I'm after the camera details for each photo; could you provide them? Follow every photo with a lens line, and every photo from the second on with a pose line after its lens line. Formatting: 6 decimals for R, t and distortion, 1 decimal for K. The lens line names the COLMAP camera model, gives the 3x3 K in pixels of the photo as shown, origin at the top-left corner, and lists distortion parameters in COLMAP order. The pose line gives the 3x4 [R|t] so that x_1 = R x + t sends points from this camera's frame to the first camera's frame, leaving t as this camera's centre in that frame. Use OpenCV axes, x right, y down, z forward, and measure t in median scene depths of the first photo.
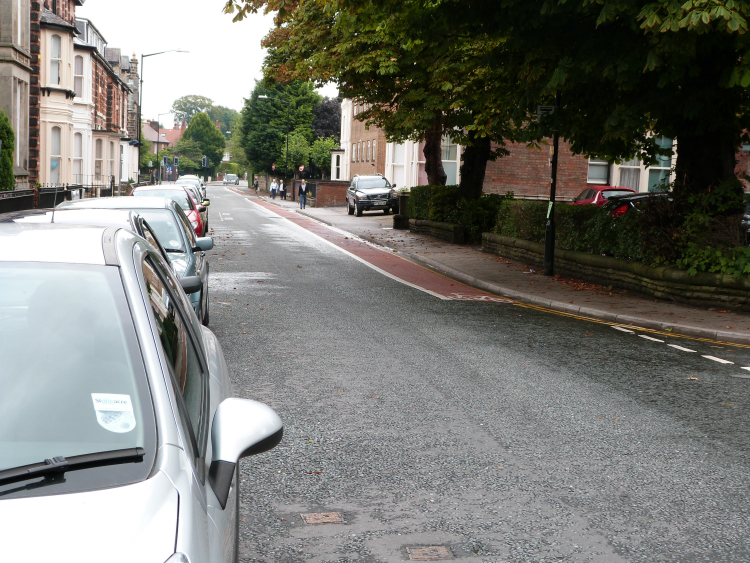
lens RADIAL K [[1310.4, 0, 374.8], [0, 1310.4, 281.3], [0, 0, 1]] dist [-0.015231, 0.000000]
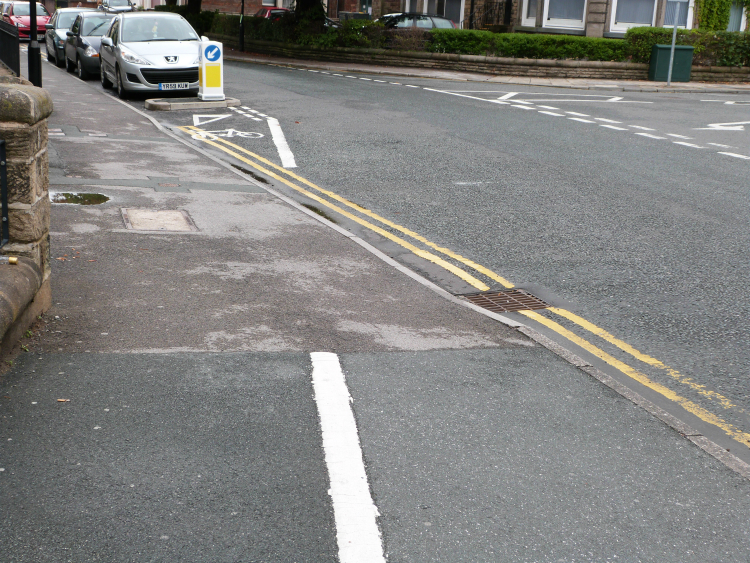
lens RADIAL K [[1092.0, 0, 373.7], [0, 1092.0, 282.1], [0, 0, 1]] dist [0.034626, 0.000000]
pose [[0.967823, -0.047024, 0.247199, -0.110609], [0.003476, 0.984788, 0.173725, 0.055265], [-0.251608, -0.167275, 0.953264, -0.767107]]
